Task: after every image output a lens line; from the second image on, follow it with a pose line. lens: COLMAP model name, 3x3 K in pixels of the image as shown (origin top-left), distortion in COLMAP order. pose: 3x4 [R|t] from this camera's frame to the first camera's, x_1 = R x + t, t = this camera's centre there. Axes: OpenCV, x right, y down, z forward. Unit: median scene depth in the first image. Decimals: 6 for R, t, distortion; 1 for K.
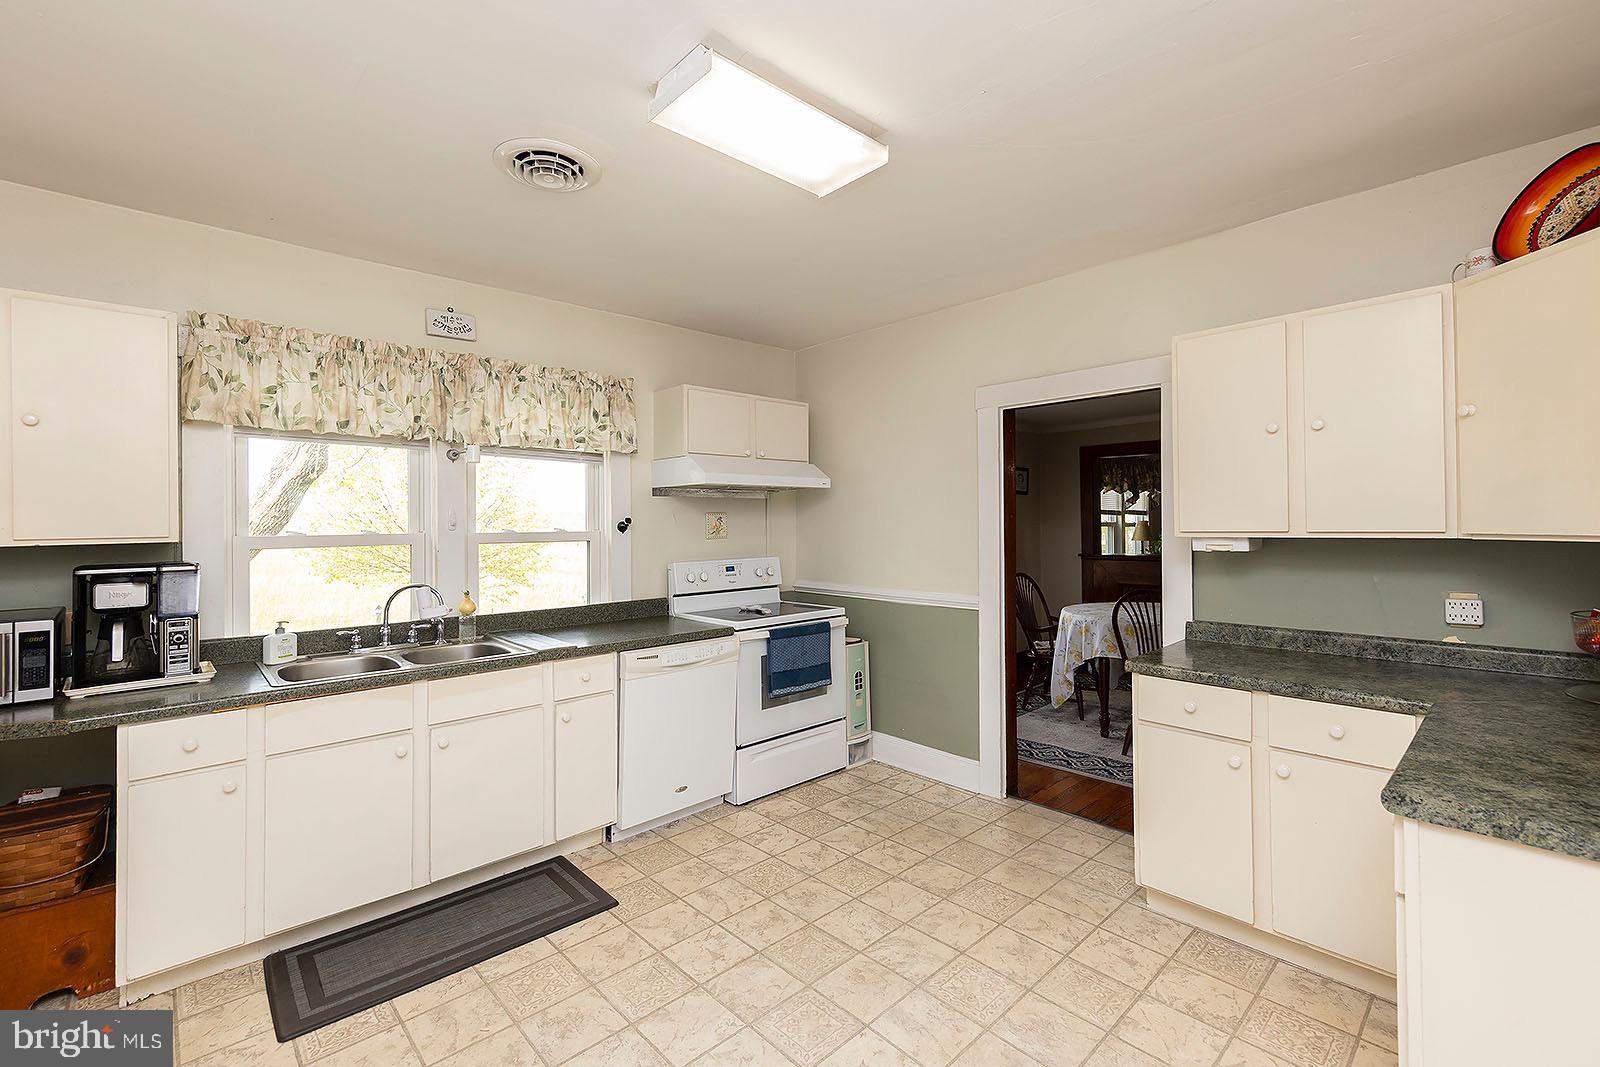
lens RADIAL K [[698.7, 0, 803.3], [0, 698.7, 524.3], [0, 0, 1]] dist [0.093779, -0.031908]
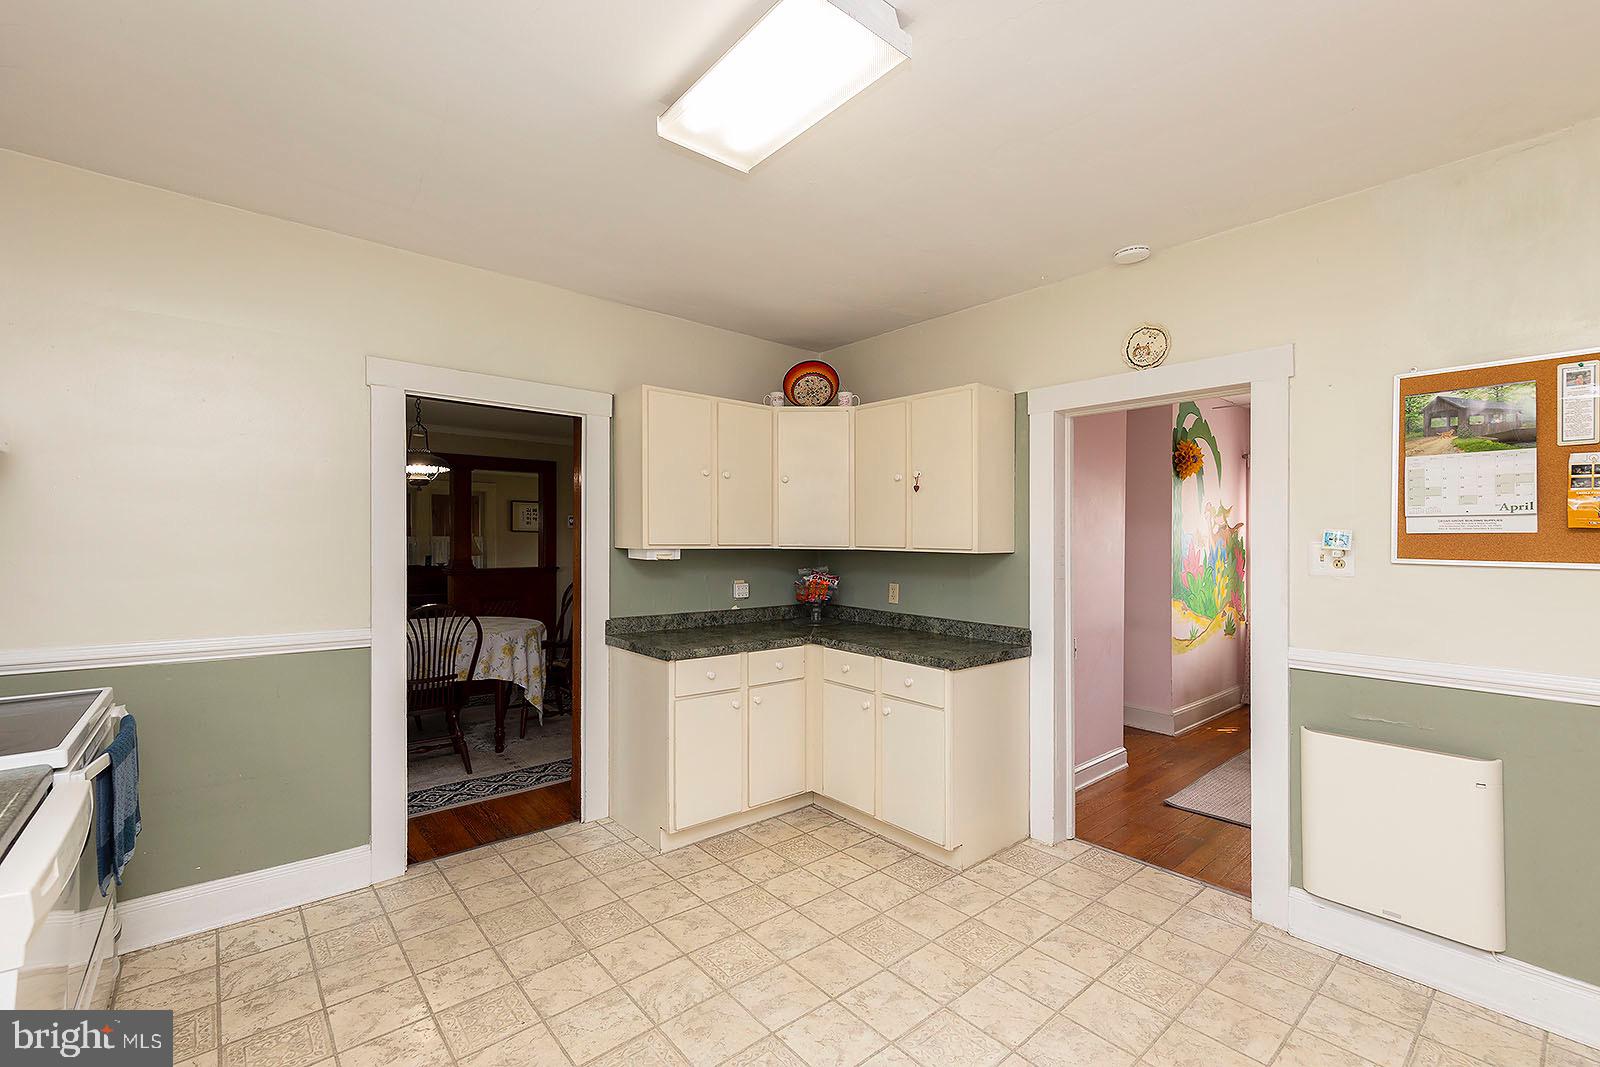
lens RADIAL K [[690.0, 0, 795.9], [0, 690.0, 543.5], [0, 0, 1]] dist [0.001423, 0.009964]
pose [[0.067817, 0.004001, 0.997690, -0.643646], [-0.007748, 0.999964, -0.003484, 0.010518], [-0.997668, -0.007494, 0.067845, 0.670890]]
